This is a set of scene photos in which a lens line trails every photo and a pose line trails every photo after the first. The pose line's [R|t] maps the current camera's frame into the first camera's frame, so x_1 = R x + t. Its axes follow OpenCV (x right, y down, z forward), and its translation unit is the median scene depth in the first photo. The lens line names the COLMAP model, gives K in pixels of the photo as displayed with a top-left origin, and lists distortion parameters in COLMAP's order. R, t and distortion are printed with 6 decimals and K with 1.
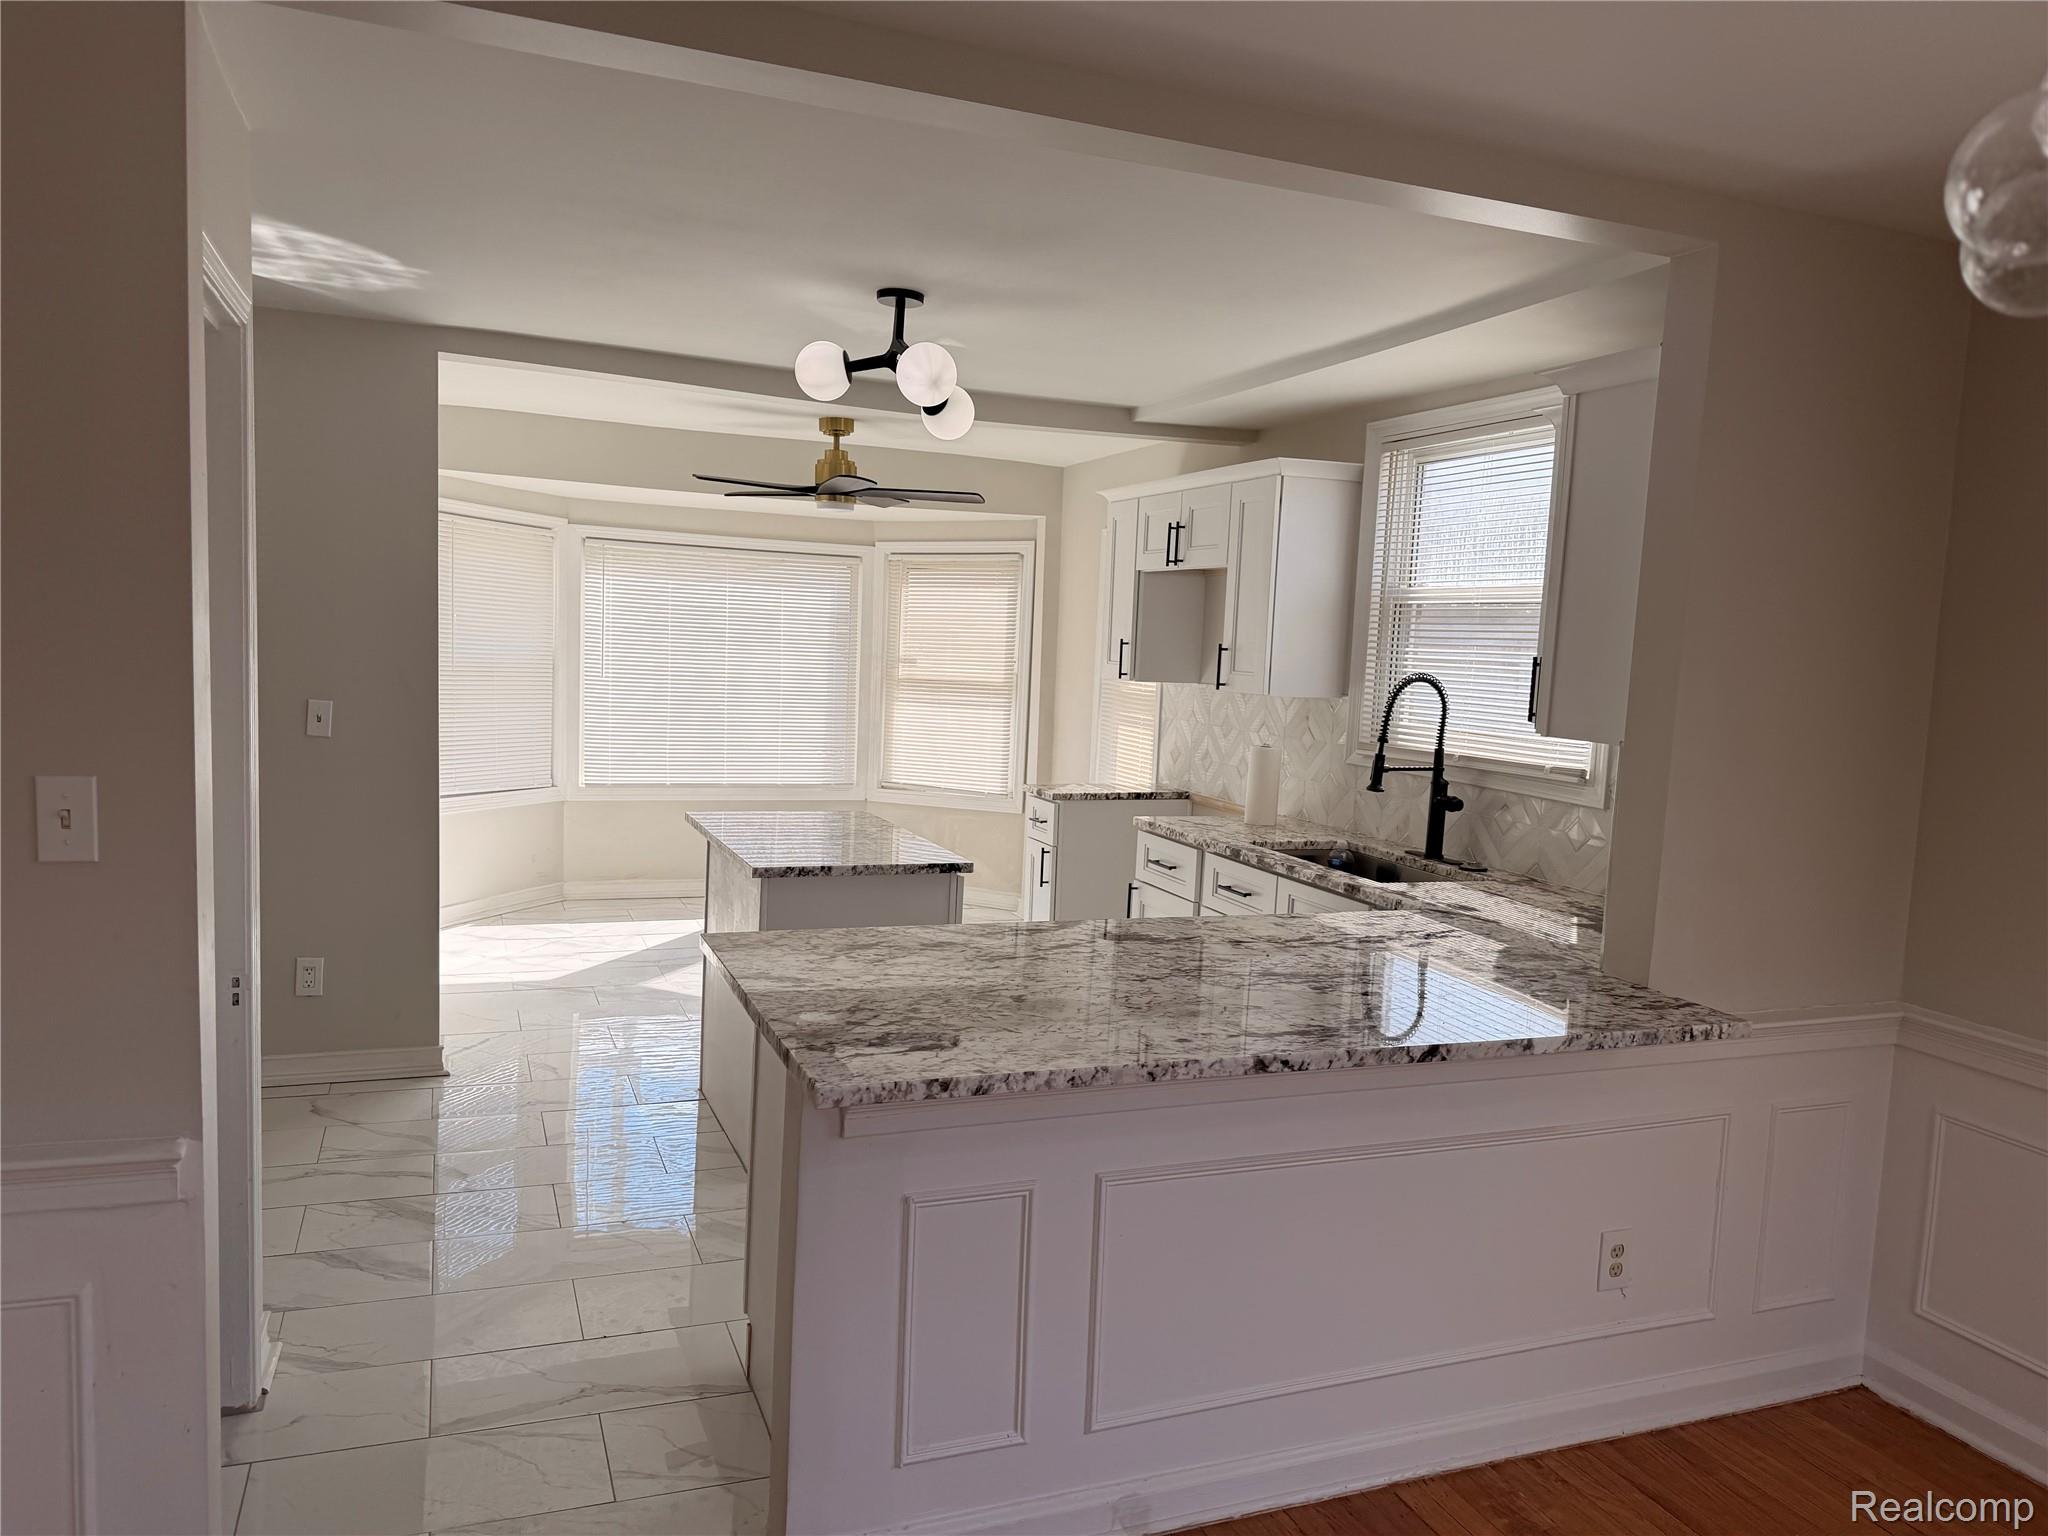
lens RADIAL K [[1429.8, 0, 1019.4], [0, 1429.8, 791.3], [0, 0, 1]] dist [0.126893, -0.219945]
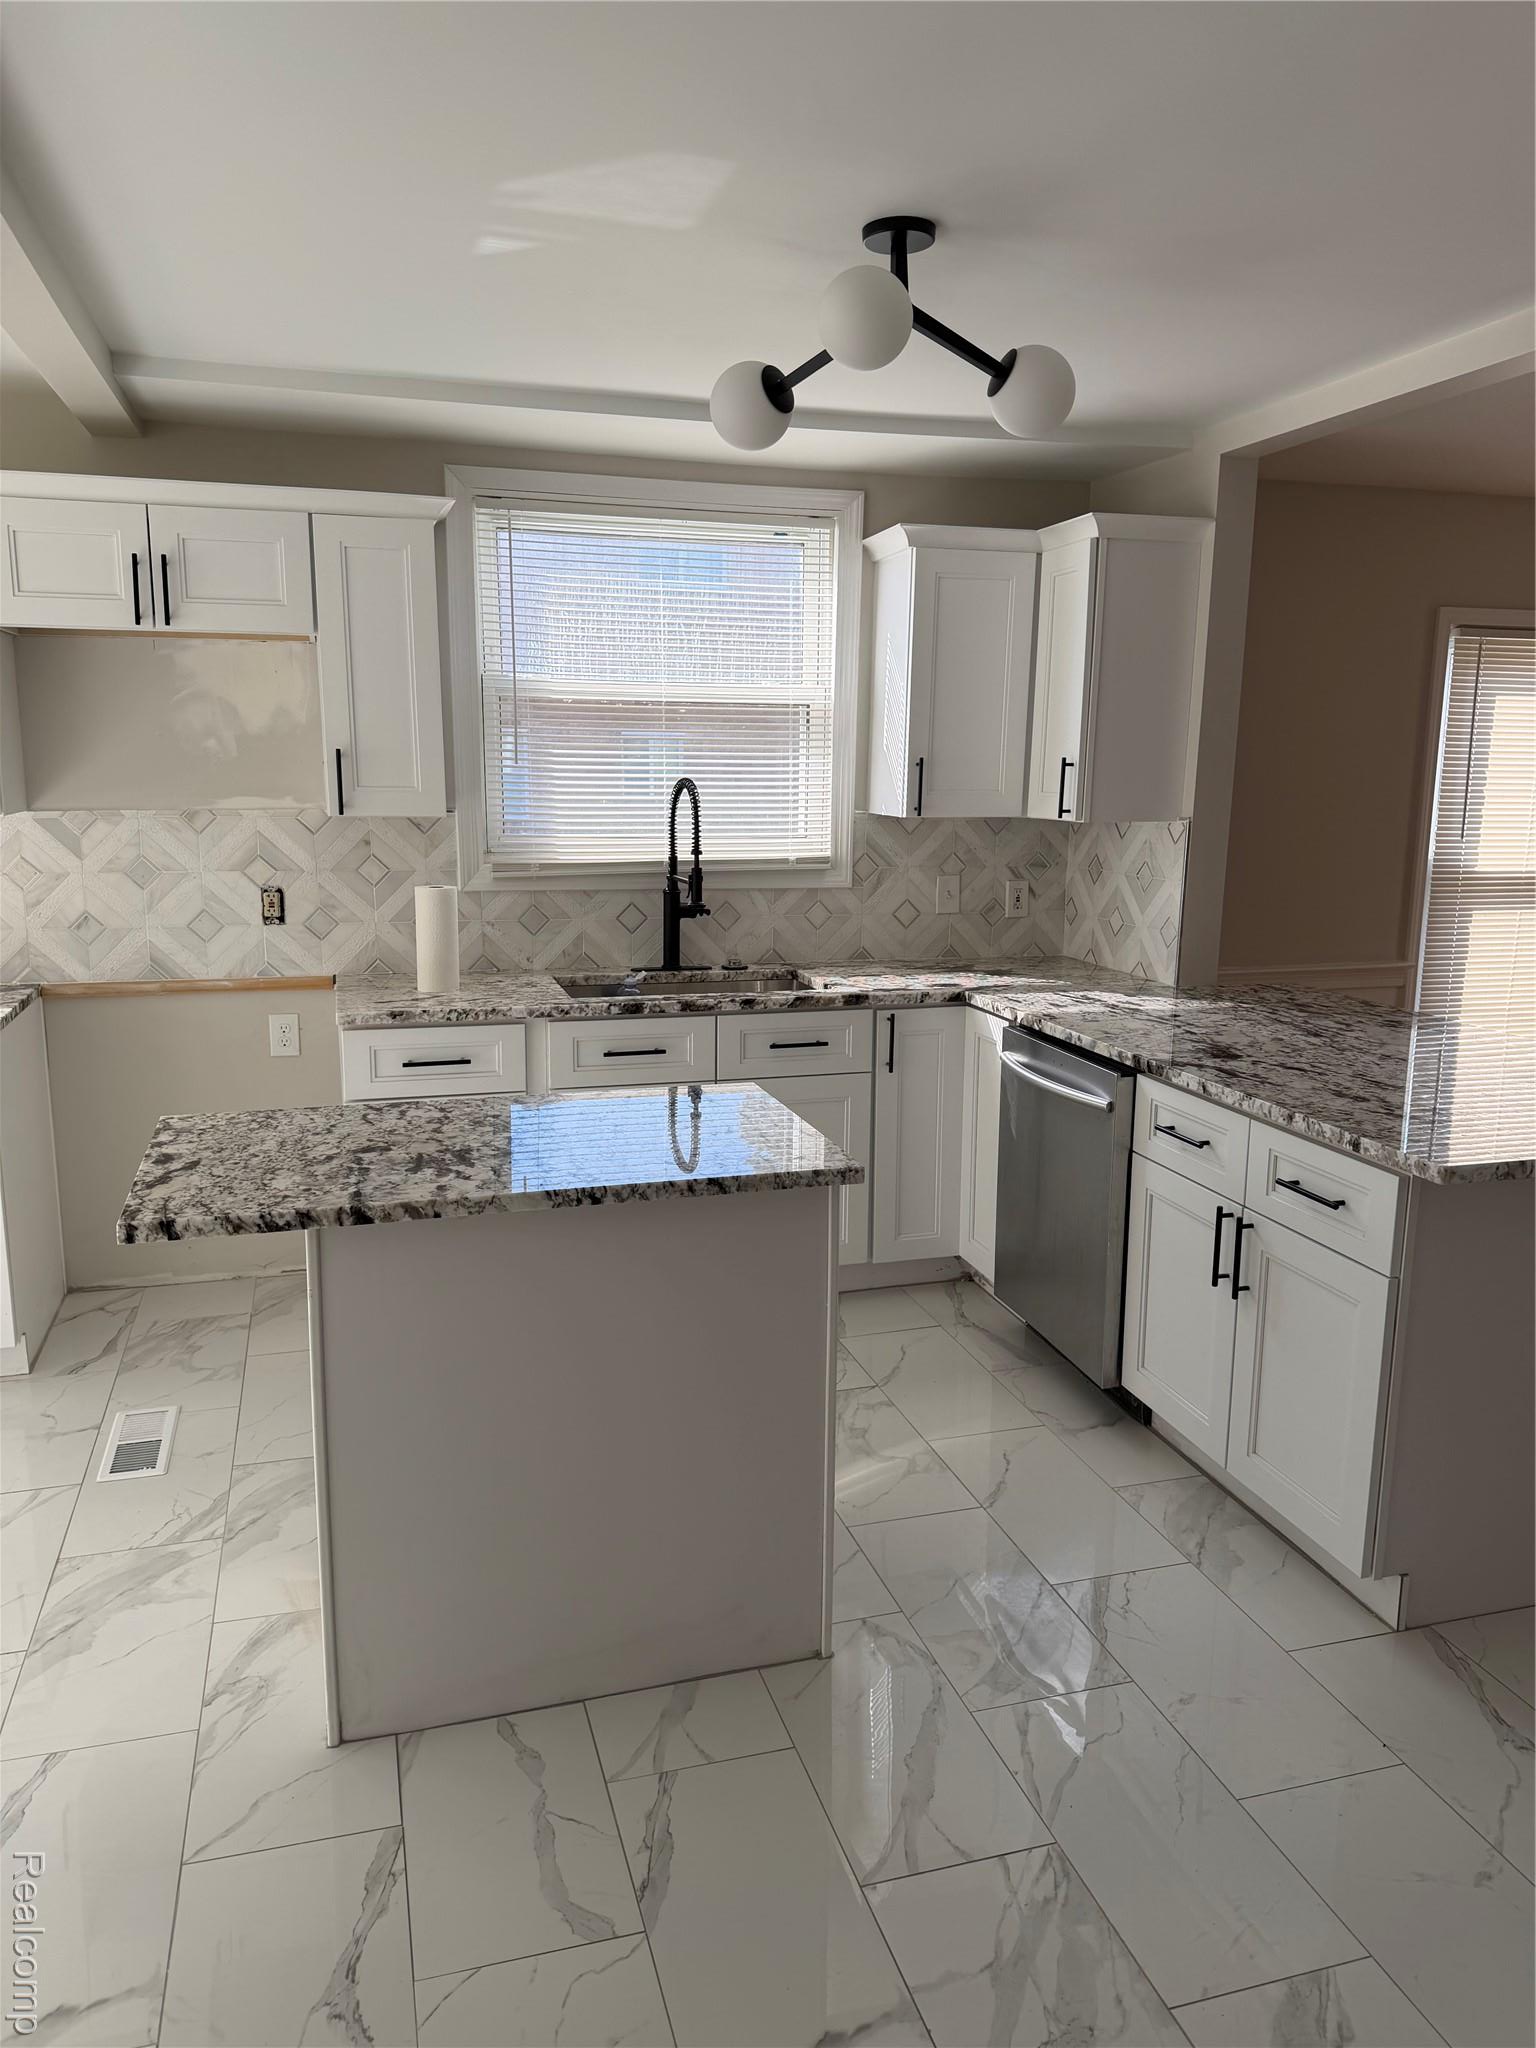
lens RADIAL K [[1429.8, 0, 763.8], [0, 1429.8, 1045.4], [0, 0, 1]] dist [0.126893, -0.219945]
pose [[0.093718, -0.240025, 0.966232, -0.603342], [0.104206, 0.967538, 0.230242, -0.111059], [-0.990130, 0.079109, 0.115688, 0.768672]]
